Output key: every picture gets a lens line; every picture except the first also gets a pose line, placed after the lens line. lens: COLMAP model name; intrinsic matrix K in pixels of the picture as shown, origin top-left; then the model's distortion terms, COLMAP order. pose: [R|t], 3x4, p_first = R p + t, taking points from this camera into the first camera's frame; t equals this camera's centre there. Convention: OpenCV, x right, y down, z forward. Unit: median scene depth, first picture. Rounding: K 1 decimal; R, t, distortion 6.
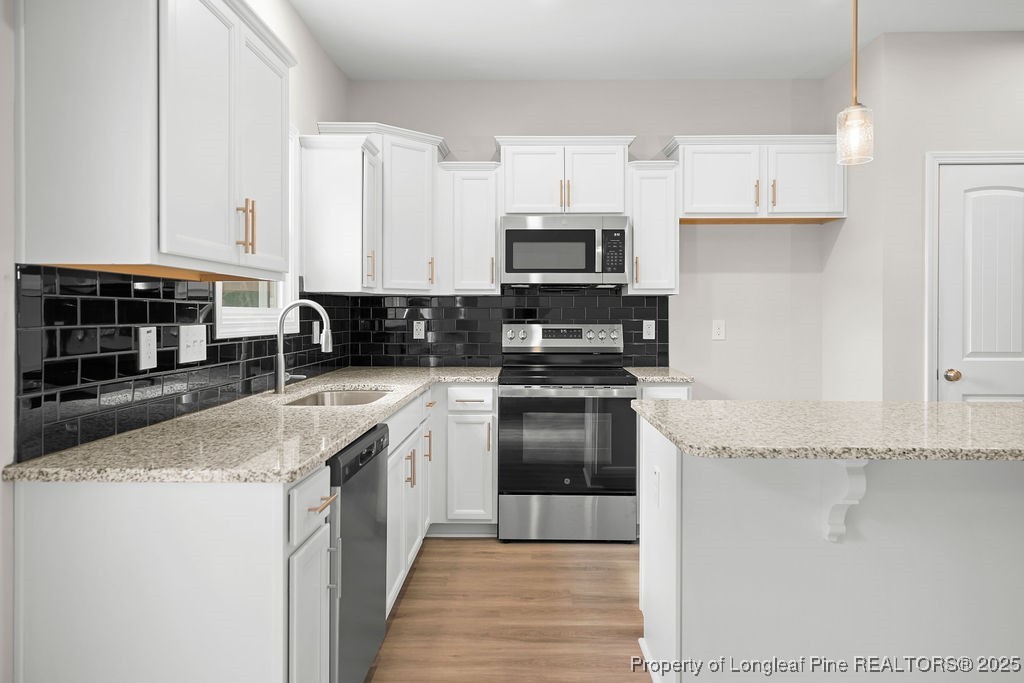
lens RADIAL K [[660.7, 0, 532.7], [0, 660.7, 340.8], [0, 0, 1]] dist [0.038466, -0.000030]
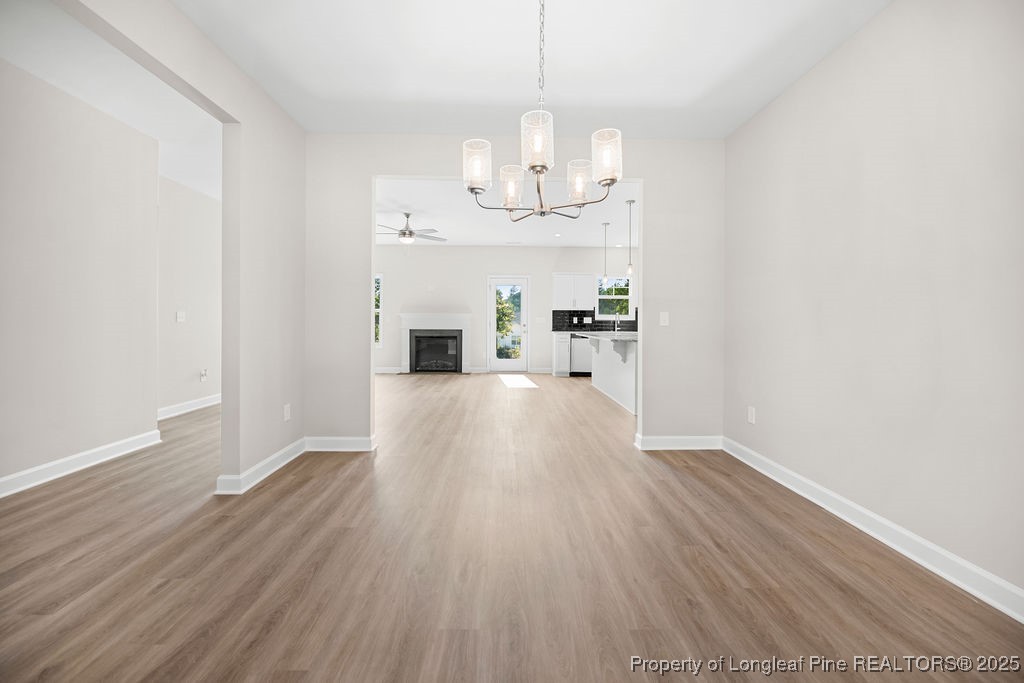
lens RADIAL K [[419.9, 0, 513.1], [0, 419.9, 318.6], [0, 0, 1]] dist [-0.005219, -0.000370]
pose [[0.019325, -0.008110, -0.999780, 2.061155], [-0.045877, 0.998907, -0.008989, 0.032860], [0.998760, 0.046040, 0.018932, 0.113556]]
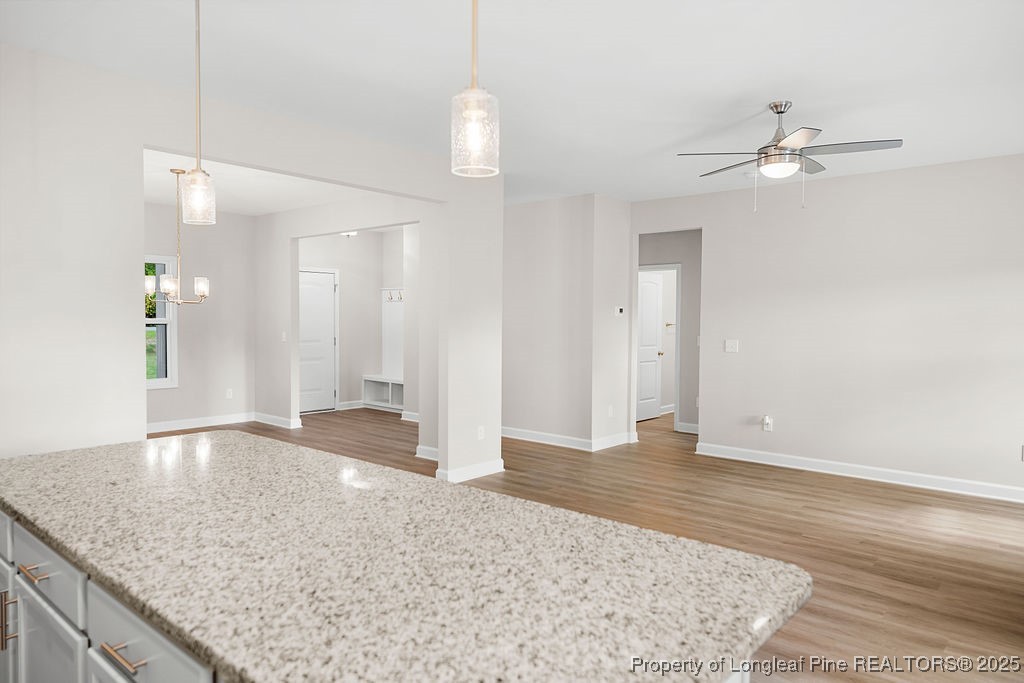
lens RADIAL K [[661.8, 0, 512.0], [0, 661.8, 341.5], [0, 0, 1]] dist [0.005457, 0.001519]
pose [[-0.744878, -0.031925, 0.666436, 0.000983], [0.016485, 0.997669, 0.066218, -0.074861], [-0.666997, 0.060311, -0.742615, 0.799737]]
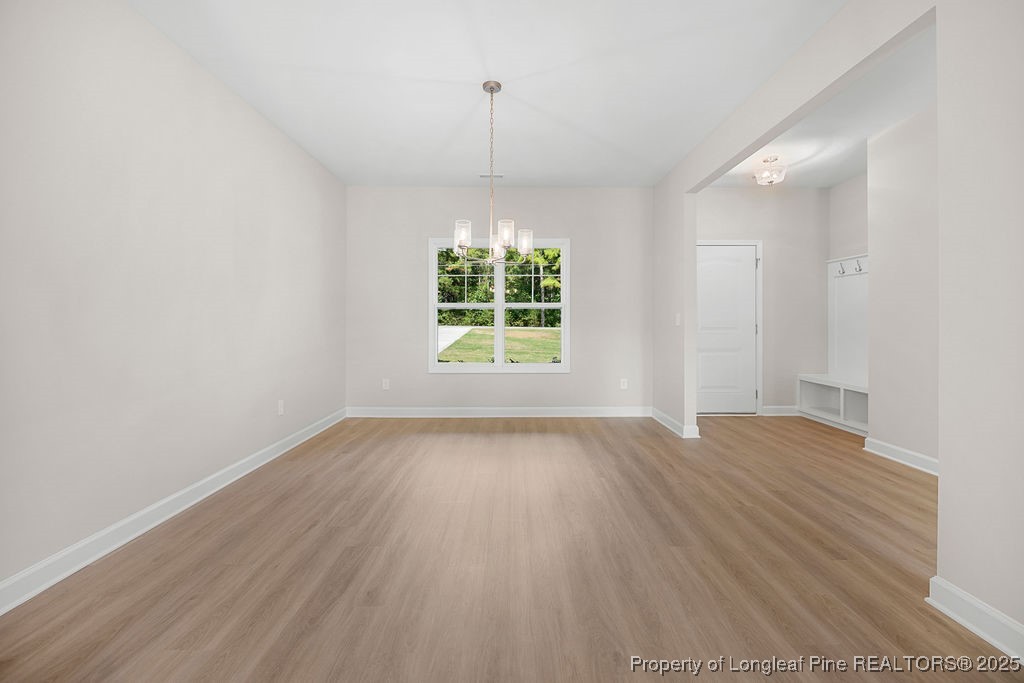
lens RADIAL K [[419.0, 0, 516.9], [0, 419.0, 325.8], [0, 0, 1]] dist [0.000176, 0.000096]
pose [[-0.004569, -0.007316, 0.999963, 0.917104], [0.039718, 0.999183, 0.007492, 0.032795], [-0.999200, 0.039751, -0.004275, 0.104727]]
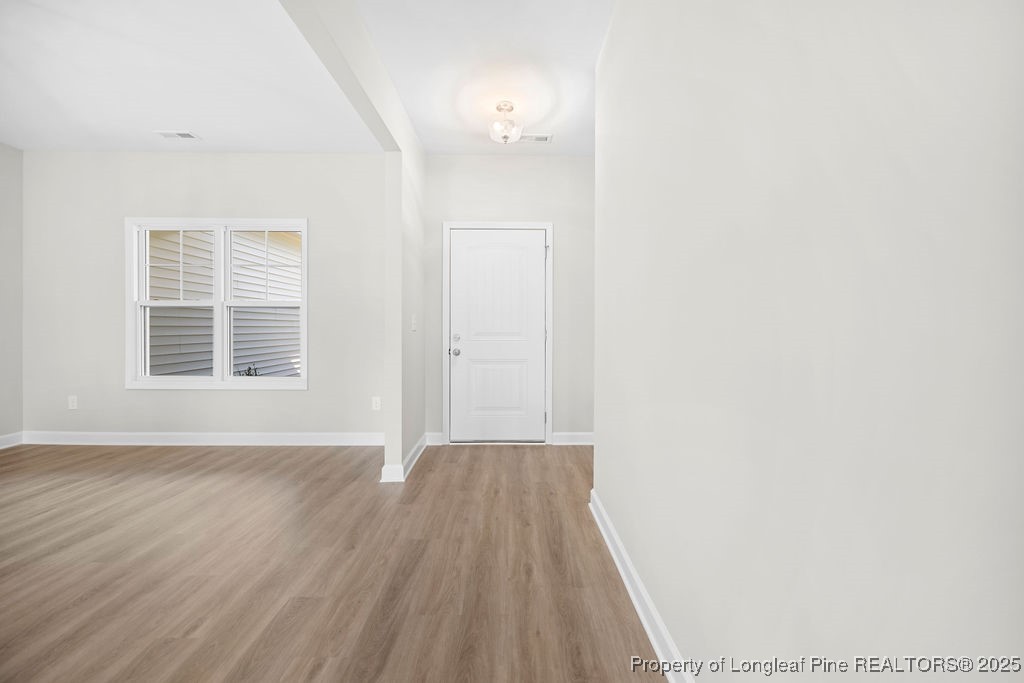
lens RADIAL K [[416.5, 0, 516.1], [0, 416.5, 332.0], [0, 0, 1]] dist [-0.006148, -0.000437]
pose [[-0.007836, -0.012527, 0.999891, 1.196027], [0.034725, 0.999315, 0.012792, 0.058893], [-0.999366, 0.034821, -0.007395, -0.568075]]
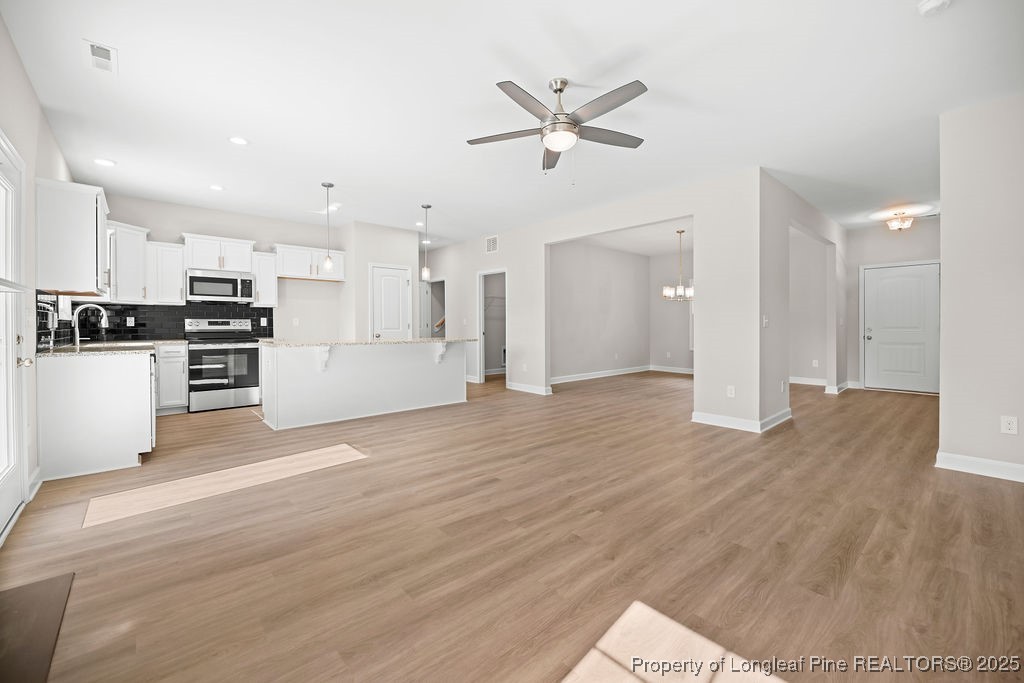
lens RADIAL K [[415.3, 0, 514.4], [0, 415.3, 326.8], [0, 0, 1]] dist [-0.000739, -0.000422]
pose [[0.751220, -0.005115, 0.660033, -0.142737], [0.028500, 0.999289, -0.024693, 0.069018], [-0.659437, 0.037361, 0.750831, -0.769016]]
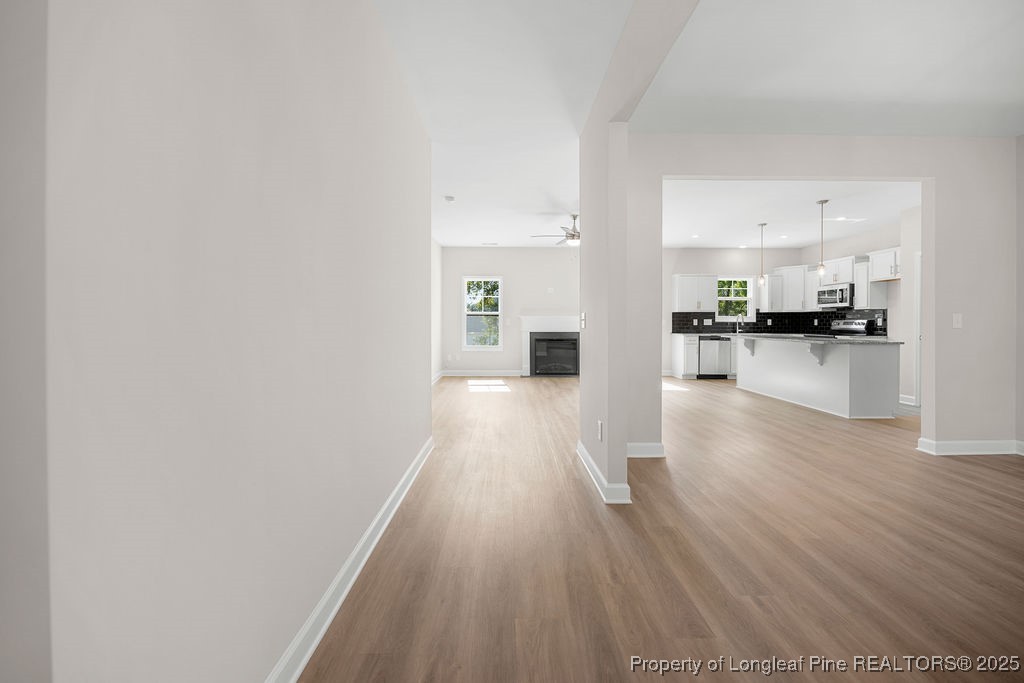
lens RADIAL K [[417.2, 0, 512.5], [0, 417.2, 322.6], [0, 0, 1]] dist [-0.001904, -0.000449]
pose [[0.004769, -0.003671, -0.999982, 2.029340], [-0.040667, 0.999165, -0.003861, 0.057633], [0.999161, 0.040684, 0.004615, -0.522426]]
